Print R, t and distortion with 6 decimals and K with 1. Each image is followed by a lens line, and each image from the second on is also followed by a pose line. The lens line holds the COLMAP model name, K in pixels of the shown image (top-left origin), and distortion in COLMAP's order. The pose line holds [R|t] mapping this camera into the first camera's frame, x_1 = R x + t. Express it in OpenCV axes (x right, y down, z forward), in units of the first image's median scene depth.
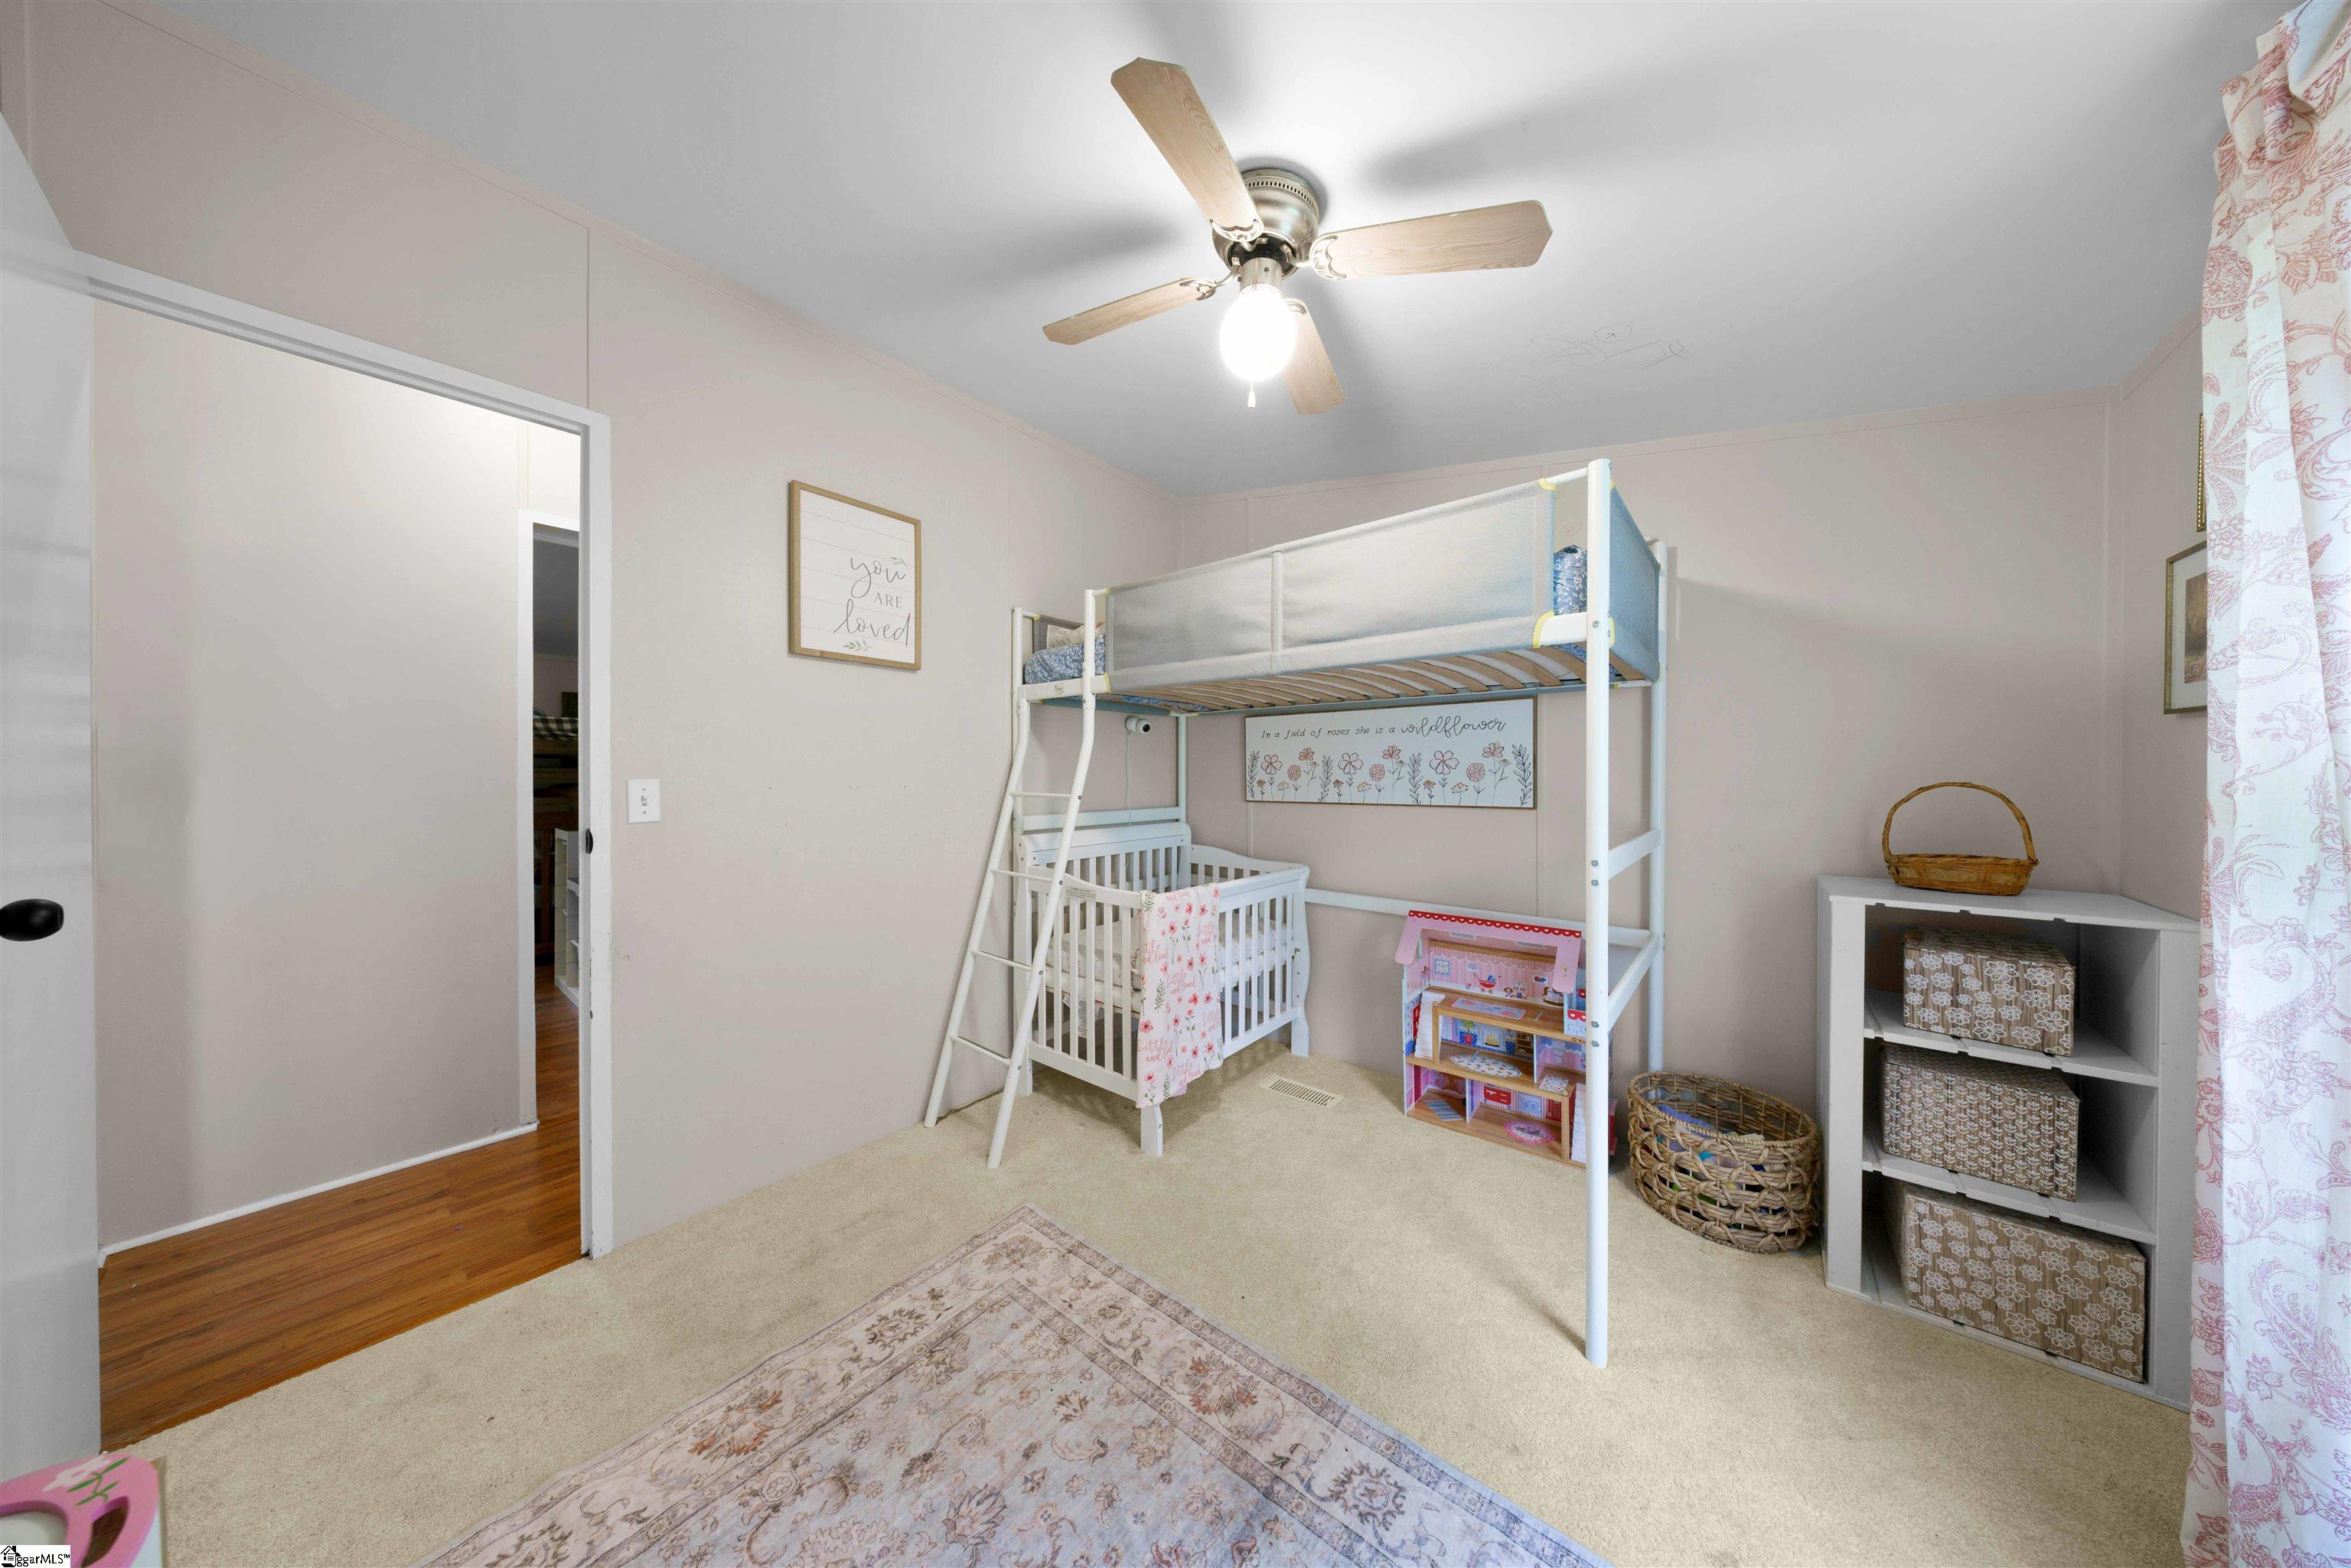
lens RADIAL K [[699.4, 0, 1175.1], [0, 699.4, 781.0], [0, 0, 1]] dist [0.003766, -0.000195]
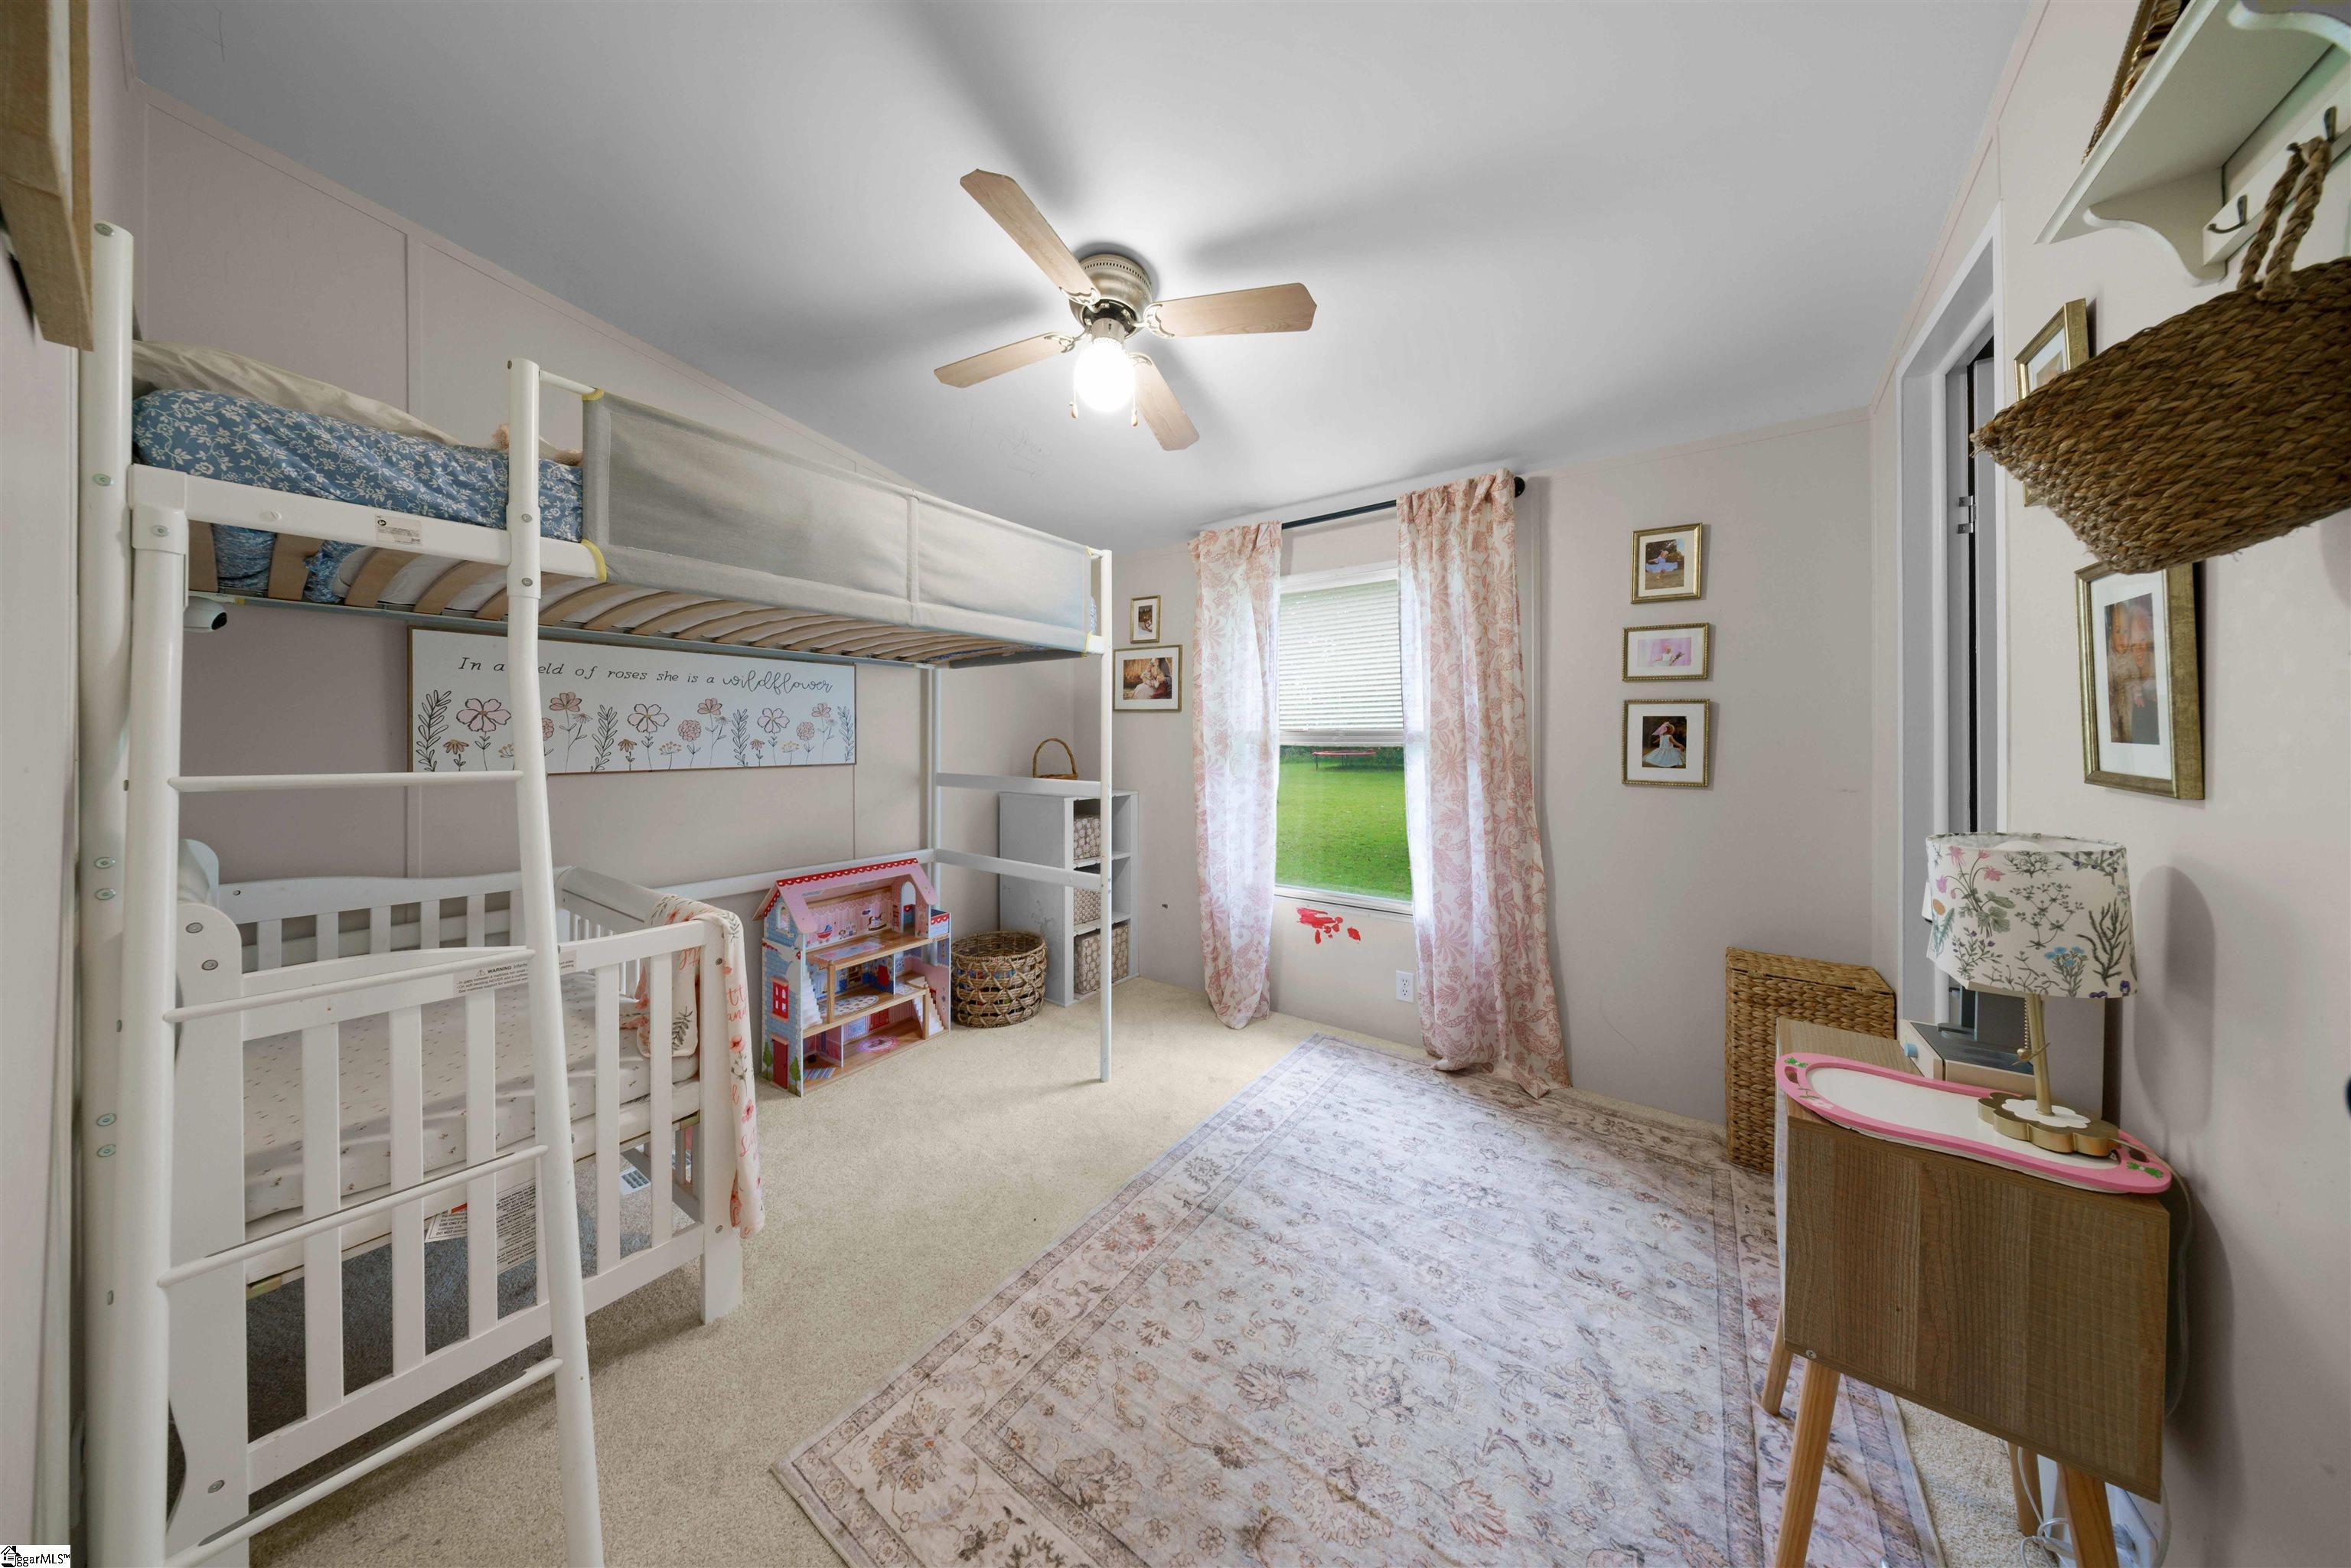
lens RADIAL K [[699.4, 0, 1183.1], [0, 699.4, 737.1], [0, 0, 1]] dist [0.003766, -0.000195]
pose [[-0.082610, 0.000810, 0.996582, -0.835305], [0.007682, 0.999970, -0.000176, 0.000656], [-0.996552, 0.007641, -0.082614, 0.722138]]
